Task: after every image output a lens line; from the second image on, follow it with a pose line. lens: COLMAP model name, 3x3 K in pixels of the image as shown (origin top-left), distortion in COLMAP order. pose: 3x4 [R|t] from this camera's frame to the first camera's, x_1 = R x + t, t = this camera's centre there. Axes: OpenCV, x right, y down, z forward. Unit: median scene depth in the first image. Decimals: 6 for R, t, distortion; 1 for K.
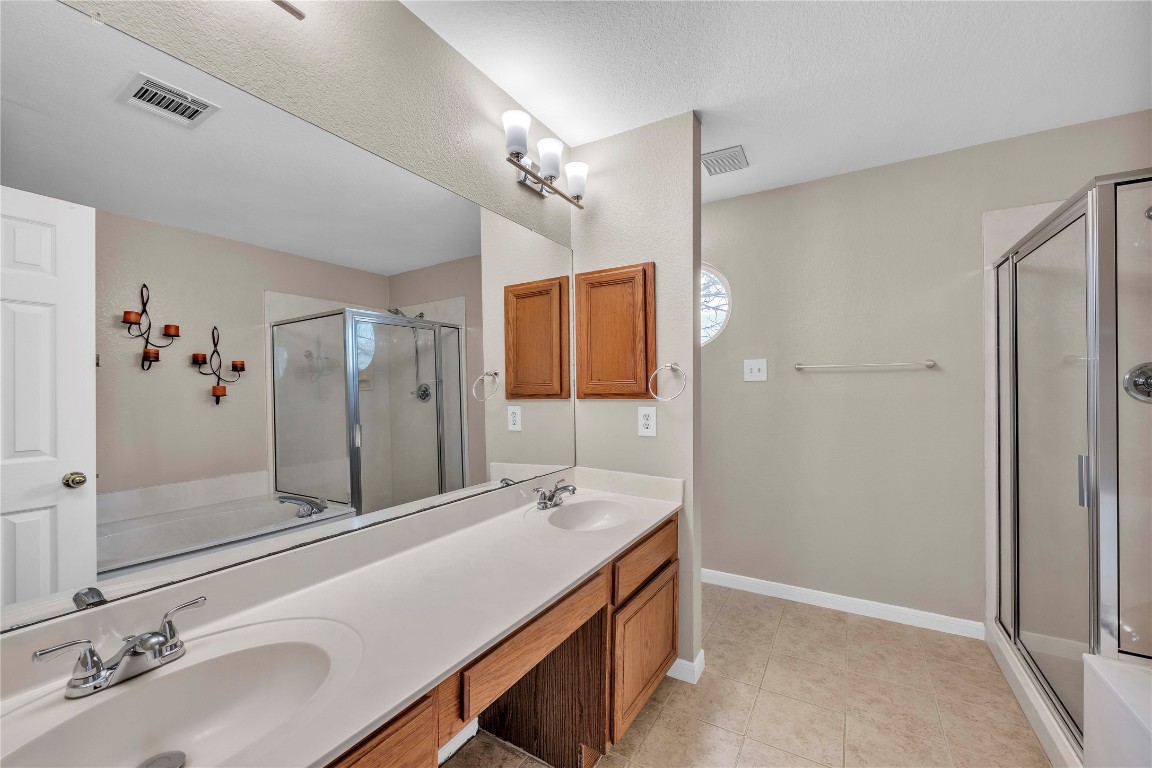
lens RADIAL K [[454.0, 0, 582.8], [0, 454.0, 386.7], [0, 0, 1]] dist [0.005208, -0.000334]
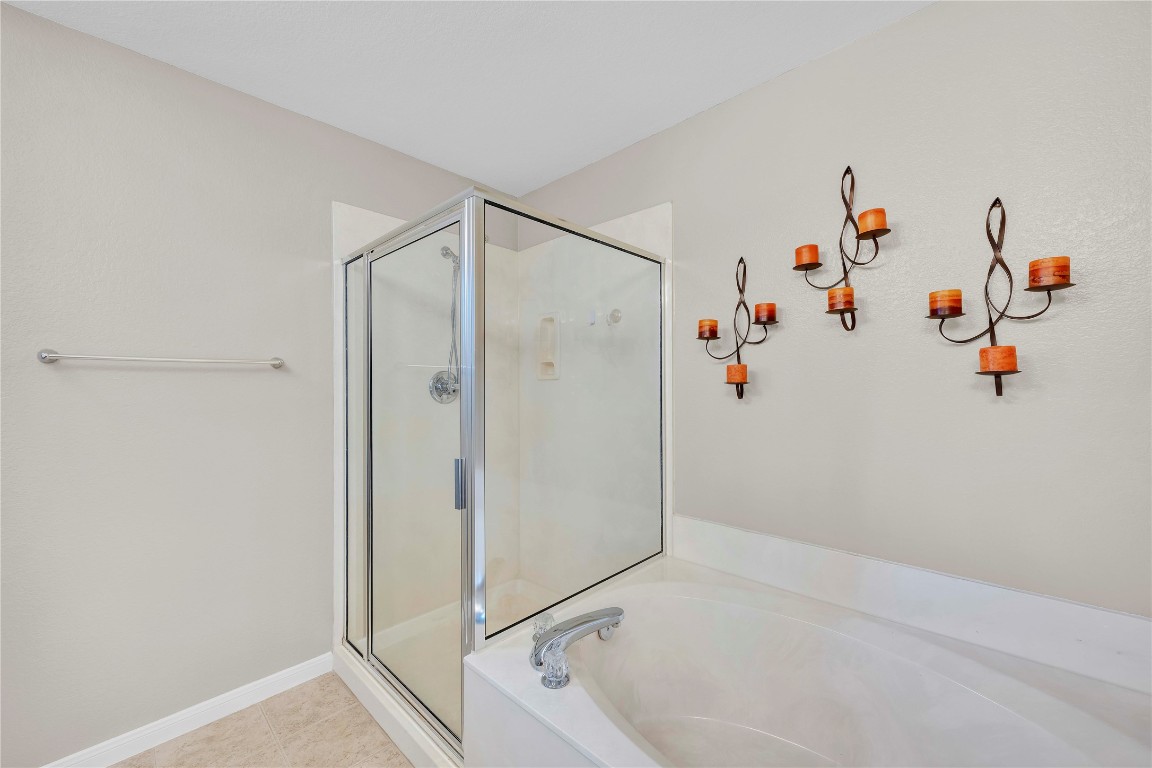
lens RADIAL K [[454.0, 0, 582.8], [0, 454.0, 386.7], [0, 0, 1]] dist [0.005208, -0.000334]
pose [[0.225648, 0.006299, 0.974188, 0.109048], [0.003542, 0.999967, -0.007286, -0.000584], [-0.974202, 0.005095, 0.225618, 0.319042]]
